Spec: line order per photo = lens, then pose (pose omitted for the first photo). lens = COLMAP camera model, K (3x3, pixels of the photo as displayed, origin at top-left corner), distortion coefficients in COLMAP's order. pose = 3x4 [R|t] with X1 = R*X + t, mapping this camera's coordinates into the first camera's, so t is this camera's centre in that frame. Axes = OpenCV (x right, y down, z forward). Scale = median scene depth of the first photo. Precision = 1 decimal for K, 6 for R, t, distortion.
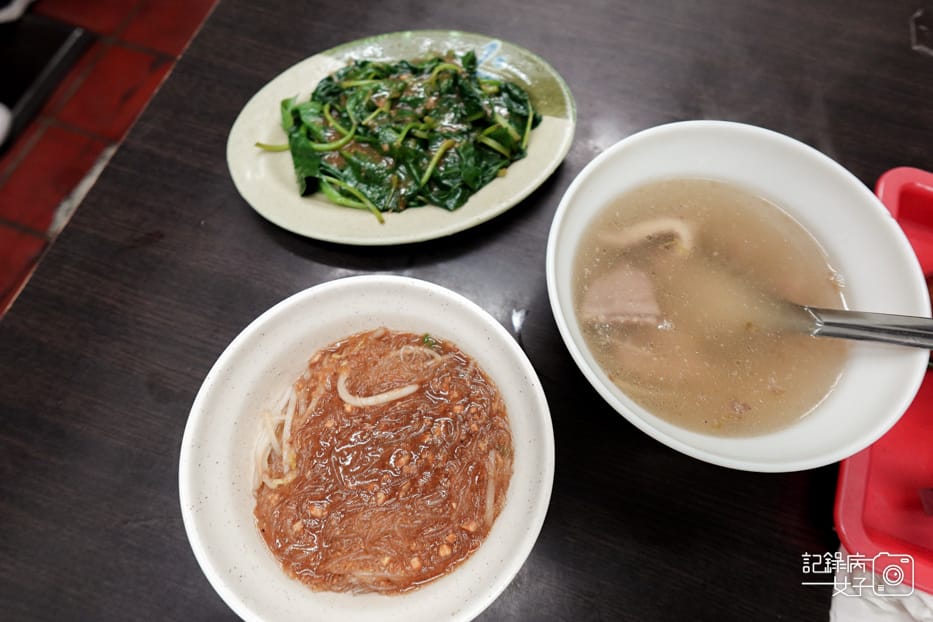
lens RADIAL K [[543.9, 0, 466.5], [0, 543.9, 311.0], [0, 0, 1]] dist [0.015800, -0.000624]
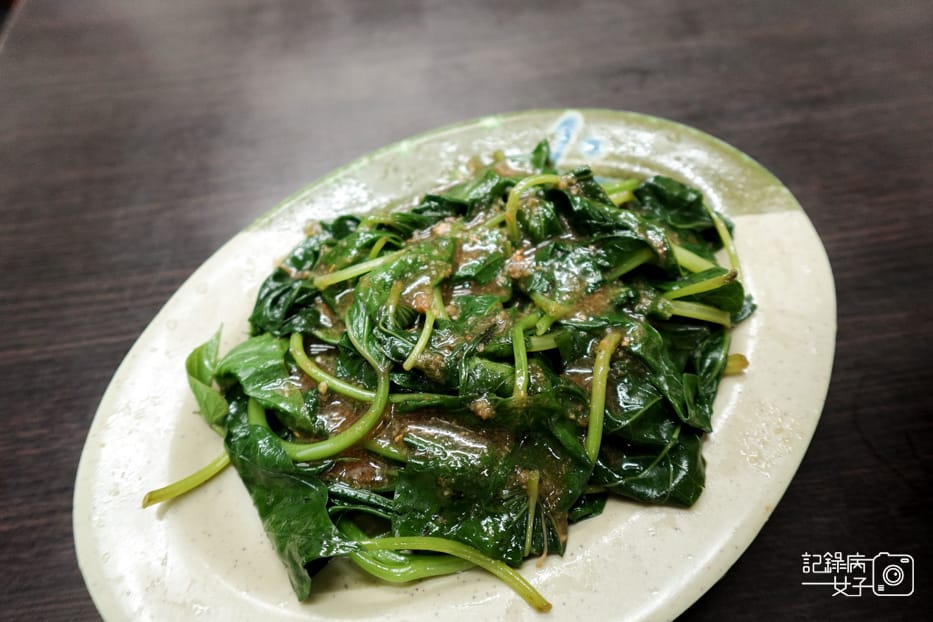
lens RADIAL K [[543.9, 0, 466.5], [0, 543.9, 311.0], [0, 0, 1]] dist [0.015800, -0.000624]
pose [[0.944340, -0.299340, 0.136445, -0.181822], [0.317181, 0.938531, -0.136218, -0.297981], [-0.087283, 0.171914, 0.981238, 0.568236]]
